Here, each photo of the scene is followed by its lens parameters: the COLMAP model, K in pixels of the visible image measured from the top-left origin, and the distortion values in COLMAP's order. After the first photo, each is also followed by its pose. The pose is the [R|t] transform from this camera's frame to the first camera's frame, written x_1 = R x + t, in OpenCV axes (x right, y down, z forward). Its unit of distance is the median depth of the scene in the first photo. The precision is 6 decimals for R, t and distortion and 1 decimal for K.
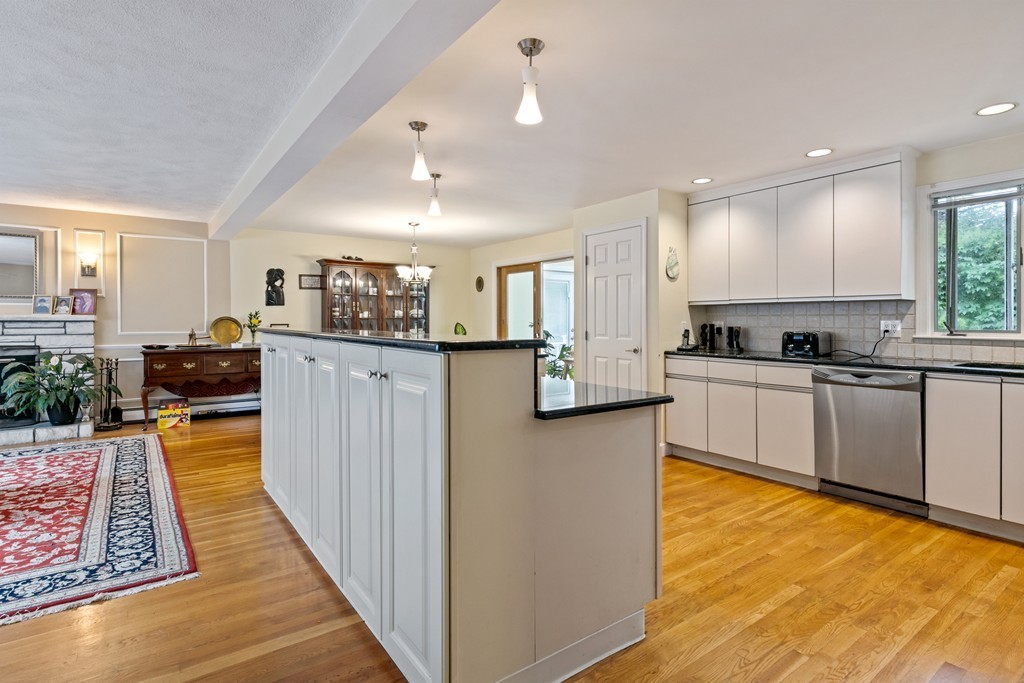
lens RADIAL K [[519.8, 0, 509.5], [0, 519.8, 321.8], [0, 0, 1]] dist [0.002067, 0.000405]
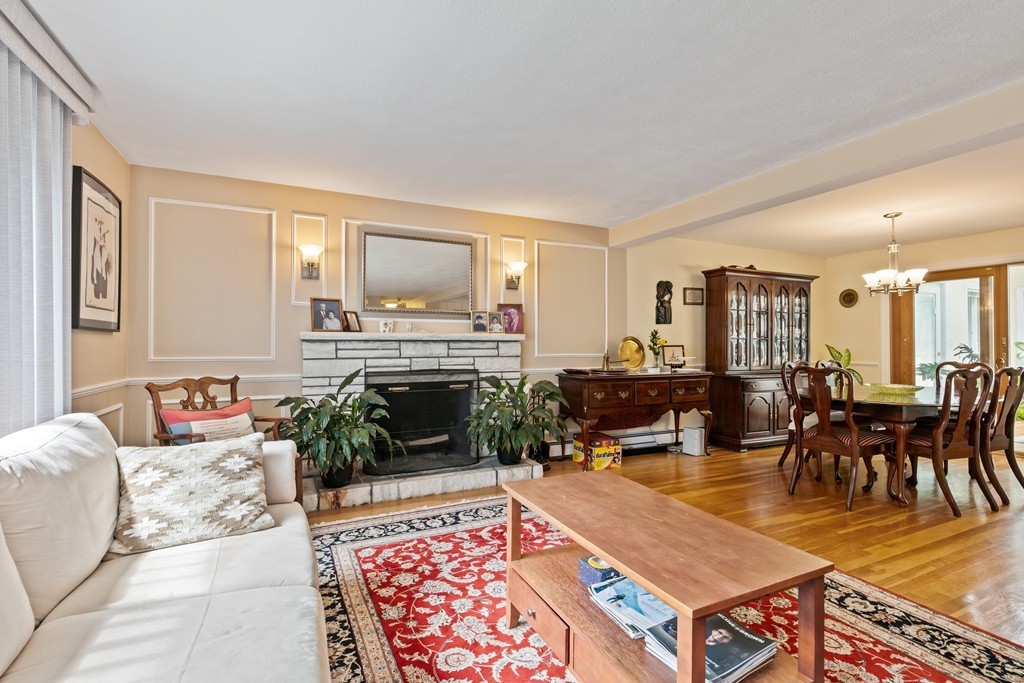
lens RADIAL K [[470.9, 0, 511.4], [0, 470.9, 339.6], [0, 0, 1]] dist [-0.001581, -0.000043]
pose [[0.980319, -0.001849, -0.197414, -0.698879], [-0.000966, 0.999899, -0.014163, 0.007593], [0.197420, 0.014075, 0.980218, 0.245189]]
